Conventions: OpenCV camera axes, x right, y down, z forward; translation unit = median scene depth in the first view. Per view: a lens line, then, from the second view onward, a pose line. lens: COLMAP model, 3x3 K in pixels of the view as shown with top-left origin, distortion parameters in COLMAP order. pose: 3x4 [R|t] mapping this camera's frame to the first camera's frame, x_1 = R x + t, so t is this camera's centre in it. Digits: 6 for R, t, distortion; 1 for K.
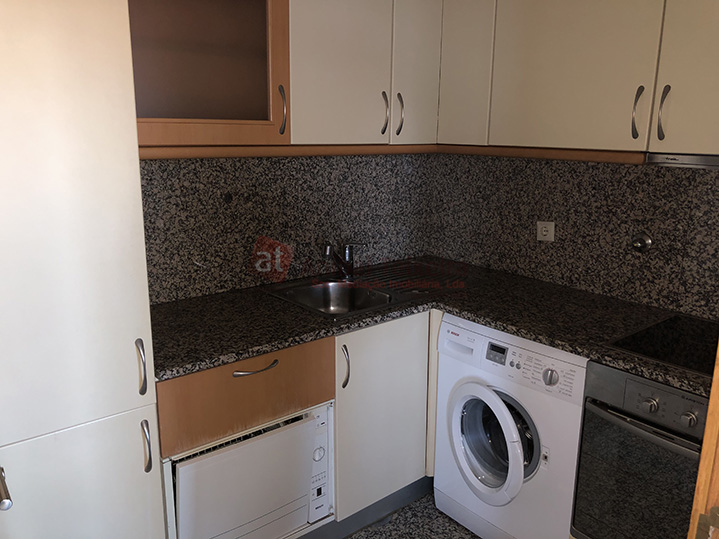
lens RADIAL K [[586.4, 0, 358.6], [0, 586.4, 268.1], [0, 0, 1]] dist [0.001030, -0.000362]
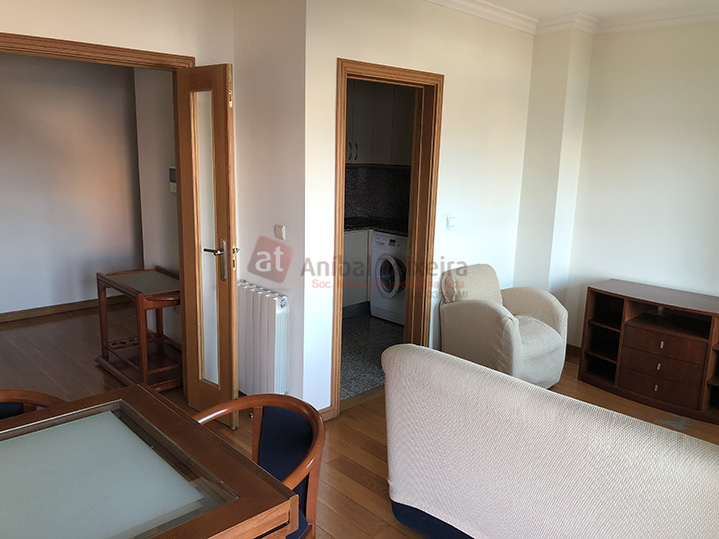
lens RADIAL K [[586.4, 0, 358.6], [0, 586.4, 268.1], [0, 0, 1]] dist [0.001030, -0.000362]
pose [[0.997593, 0.001208, 0.069326, -0.096581], [0.000415, 0.999726, -0.023391, 0.305826], [-0.069335, 0.023364, 0.997320, -1.555961]]
